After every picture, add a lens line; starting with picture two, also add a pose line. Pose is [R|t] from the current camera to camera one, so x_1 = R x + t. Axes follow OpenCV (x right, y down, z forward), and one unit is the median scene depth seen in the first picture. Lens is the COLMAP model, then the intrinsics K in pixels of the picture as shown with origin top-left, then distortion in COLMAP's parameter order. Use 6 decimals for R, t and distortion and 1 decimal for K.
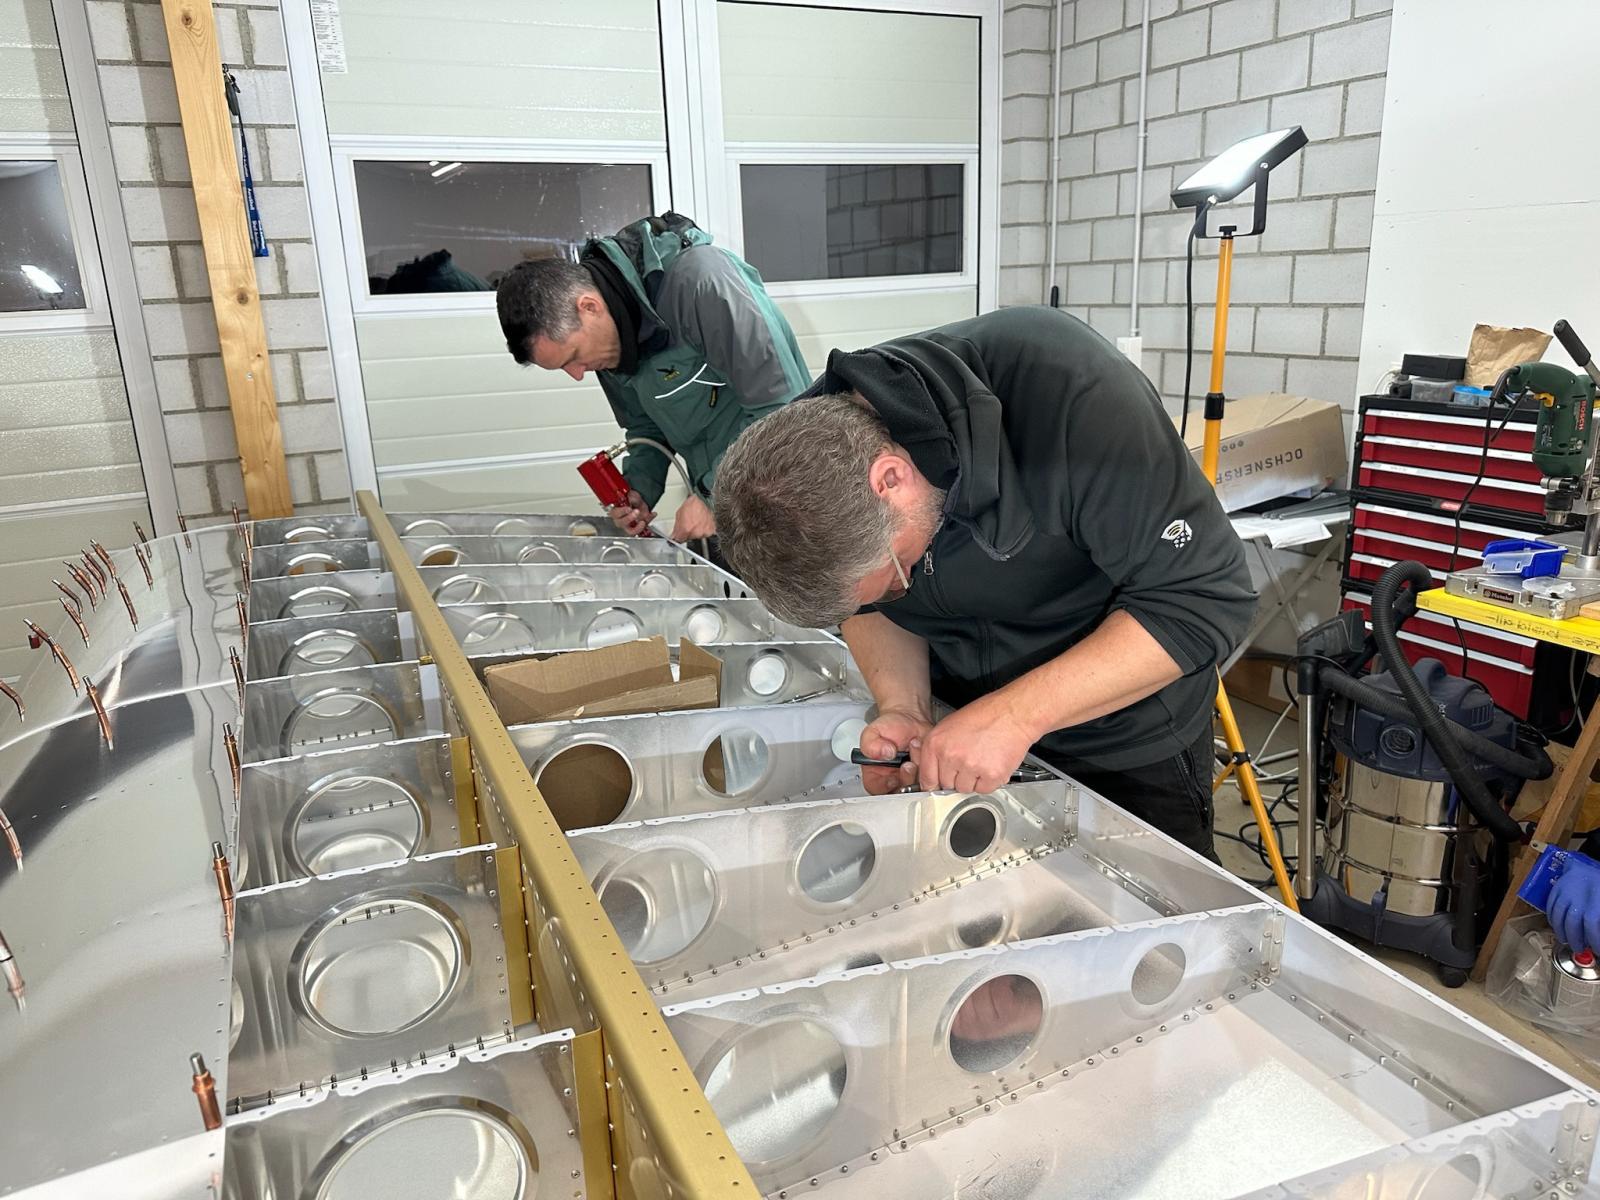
lens RADIAL K [[1116.1, 0, 801.2], [0, 1116.1, 597.5], [0, 0, 1]] dist [0.001315, 0.000837]
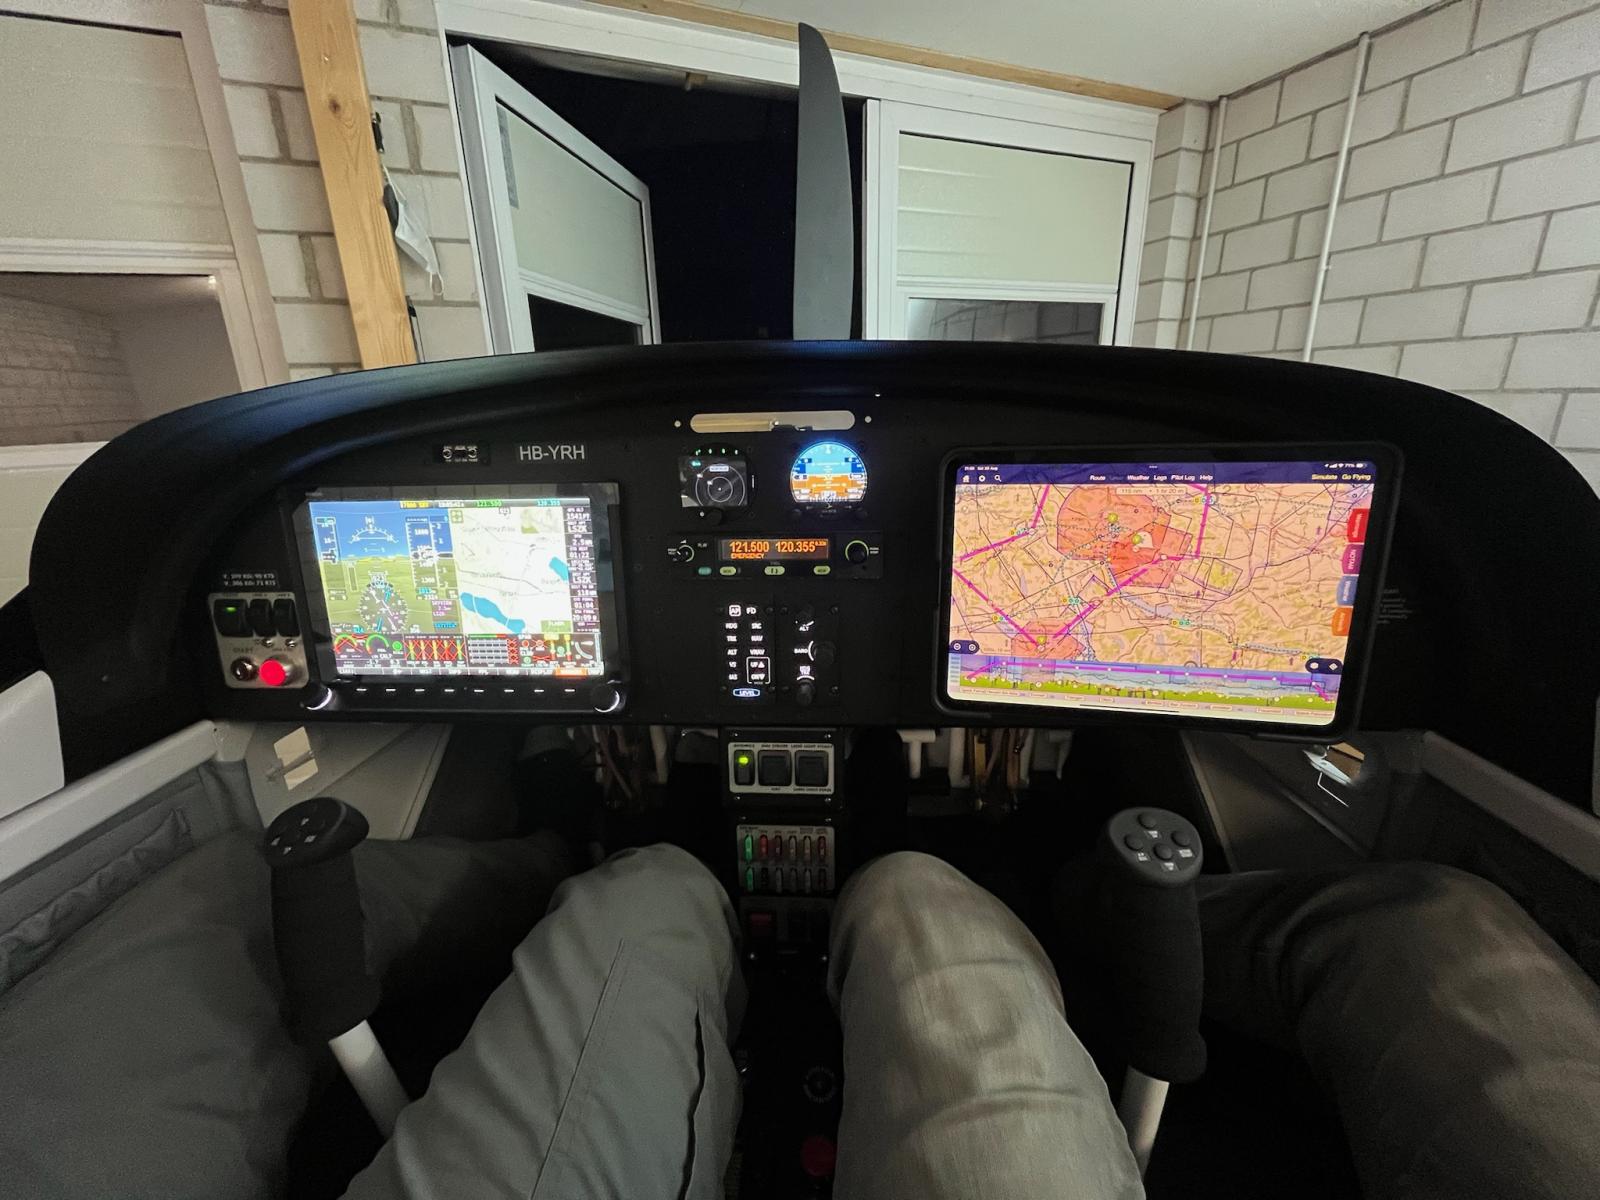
lens RADIAL K [[648.6, 0, 800.7], [0, 648.6, 593.4], [0, 0, 1]] dist [-0.000563, -0.000048]
pose [[0.995993, 0.038546, -0.080698, -0.126310], [-0.037083, 0.999121, 0.019547, -0.153820], [0.081381, -0.016477, 0.996547, 0.492010]]
